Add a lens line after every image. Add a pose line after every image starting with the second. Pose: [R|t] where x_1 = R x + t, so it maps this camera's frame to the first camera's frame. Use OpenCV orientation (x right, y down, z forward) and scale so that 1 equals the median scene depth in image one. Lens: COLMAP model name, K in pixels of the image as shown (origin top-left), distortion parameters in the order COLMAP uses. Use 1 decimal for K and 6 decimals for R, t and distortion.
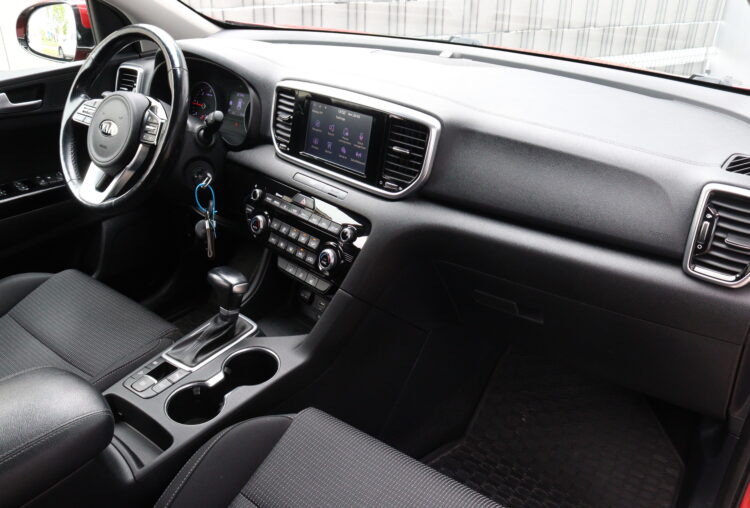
lens RADIAL K [[626.8, 0, 371.1], [0, 626.8, 251.0], [0, 0, 1]] dist [-0.151786, 0.109888]
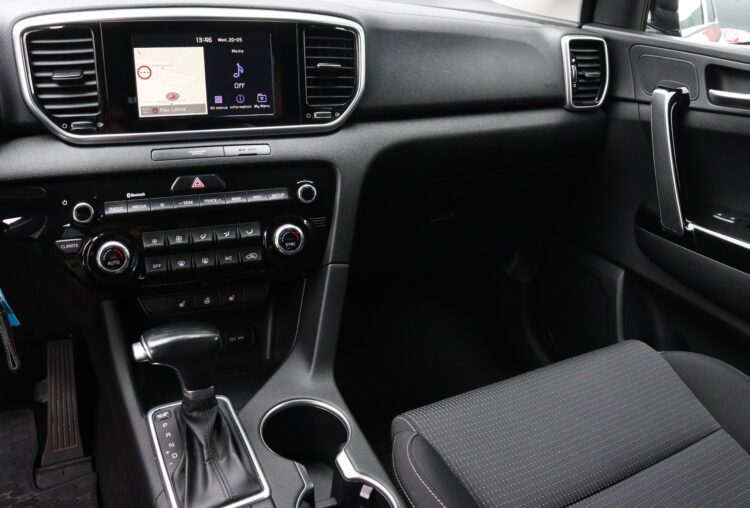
lens RADIAL K [[626.8, 0, 377.9], [0, 626.8, 248.2], [0, 0, 1]] dist [-0.151786, 0.109888]
pose [[0.413945, -0.343750, 0.842903, -0.625184], [0.381857, 0.906123, 0.182005, -0.067273], [-0.826338, 0.246529, 0.506349, 0.572897]]
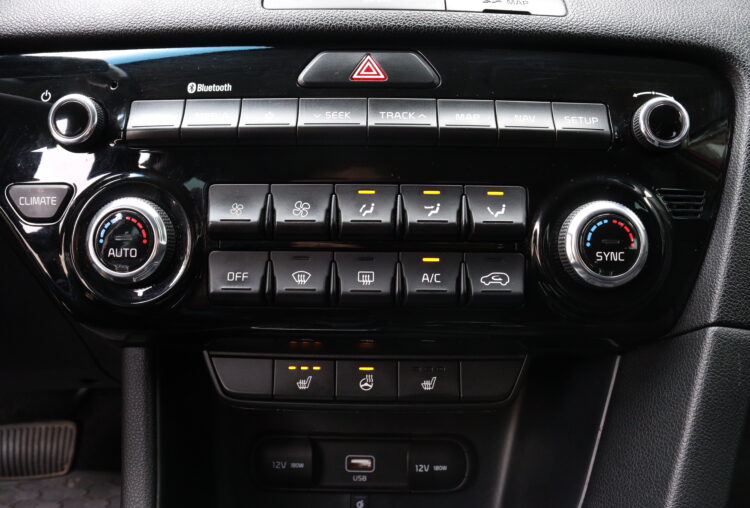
lens RADIAL K [[626.8, 0, 372.3], [0, 626.8, 255.4], [0, 0, 1]] dist [-0.151786, 0.109888]
pose [[0.710172, -0.229961, 0.665412, -0.298328], [0.317596, 0.948159, -0.011283, -0.008368], [-0.628322, 0.219345, 0.746391, 0.886970]]
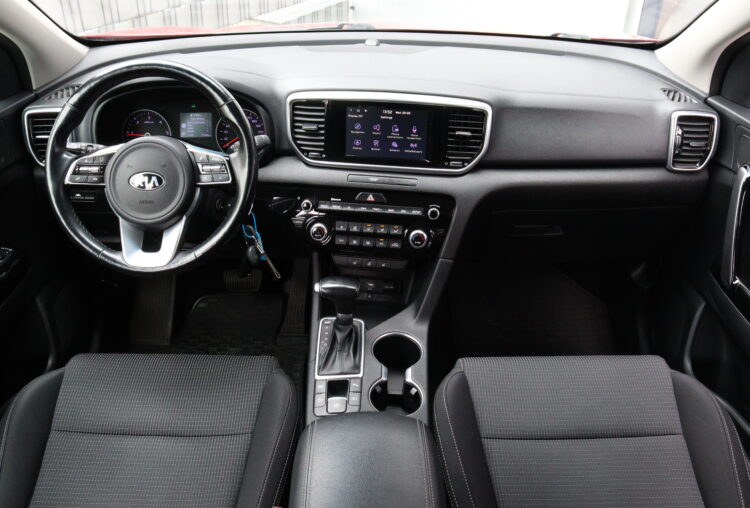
lens RADIAL K [[626.8, 0, 373.9], [0, 626.8, 252.9], [0, 0, 1]] dist [-0.151786, 0.109888]
pose [[0.787798, -0.316971, 0.528113, -0.762607], [0.275058, 0.948221, 0.158808, -0.170898], [-0.551106, 0.020153, 0.834192, 0.077505]]
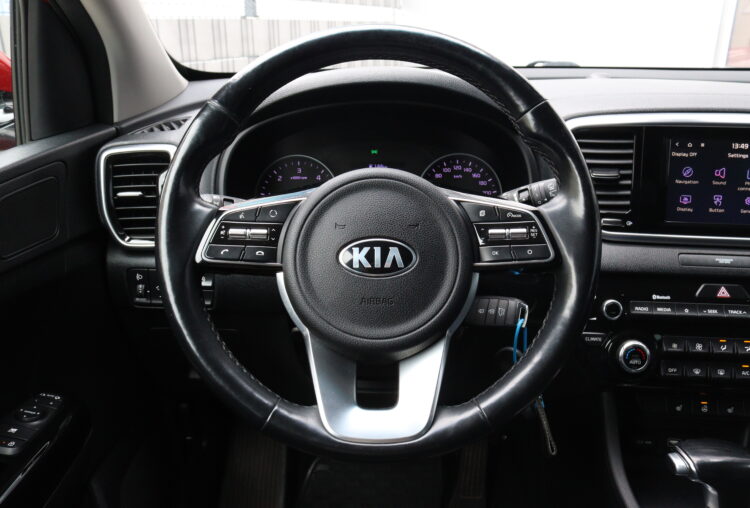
lens RADIAL K [[626.8, 0, 379.0], [0, 626.8, 243.4], [0, 0, 1]] dist [-0.151786, 0.109888]
pose [[0.786592, -0.213422, 0.579417, -0.767808], [0.291132, 0.955707, -0.043203, -0.213898], [-0.544533, 0.202670, 0.813885, 0.723548]]
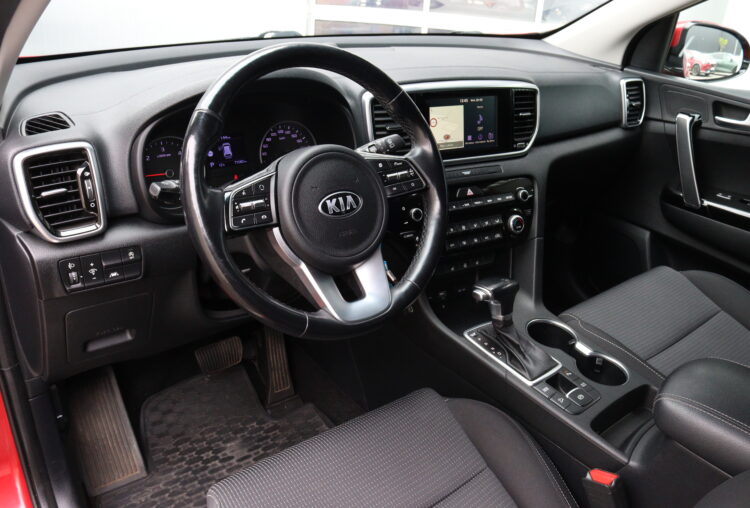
lens RADIAL K [[626.8, 0, 375.0], [0, 626.8, 248.4], [0, 0, 1]] dist [-0.151786, 0.109888]
pose [[0.244865, -0.403087, 0.881795, -1.159437], [0.391080, 0.873276, 0.290594, -0.381001], [-0.887185, 0.273696, 0.371474, 0.827340]]
